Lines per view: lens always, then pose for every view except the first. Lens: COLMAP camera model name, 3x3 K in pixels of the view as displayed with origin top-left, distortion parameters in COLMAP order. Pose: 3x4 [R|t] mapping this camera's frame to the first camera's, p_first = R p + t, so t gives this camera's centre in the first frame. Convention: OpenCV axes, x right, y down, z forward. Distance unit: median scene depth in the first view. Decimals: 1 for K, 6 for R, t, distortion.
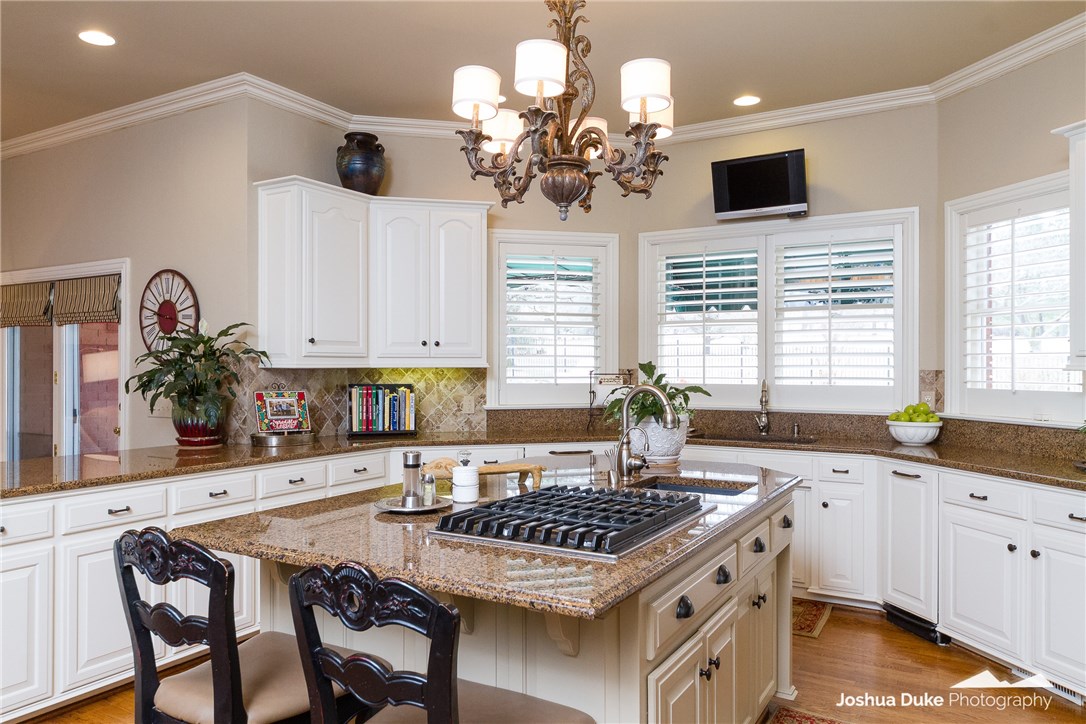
lens RADIAL K [[753.4, 0, 527.6], [0, 753.4, 367.0], [0, 0, 1]] dist [-0.005495, 0.009212]
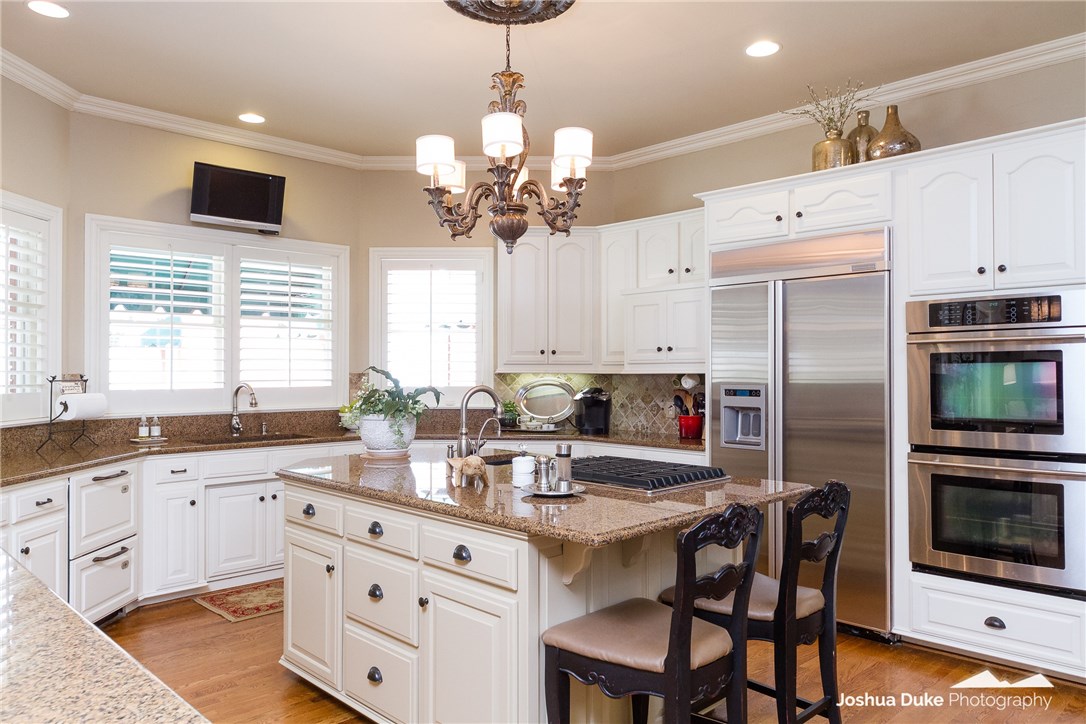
lens RADIAL K [[753.4, 0, 536.0], [0, 753.4, 367.1], [0, 0, 1]] dist [-0.005495, 0.009212]
pose [[0.261940, 0.000959, 0.965084, -0.703253], [0.002170, 0.999996, -0.001583, -0.003875], [-0.965082, 0.002509, 0.261937, 0.387843]]
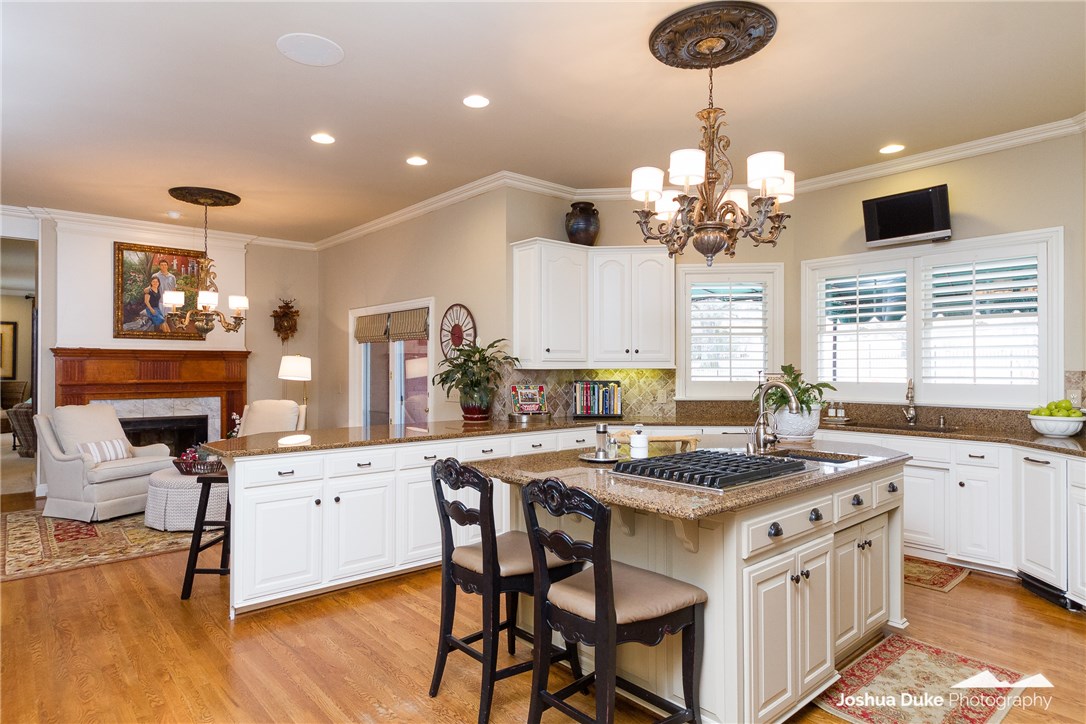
lens RADIAL K [[609.1, 0, 540.9], [0, 609.1, 364.4], [0, 0, 1]] dist [0.005557, -0.002649]
pose [[0.953148, -0.002456, -0.302494, 0.054955], [0.000461, 0.999978, -0.006664, 0.000086], [0.302503, 0.006212, 0.953128, -0.120965]]
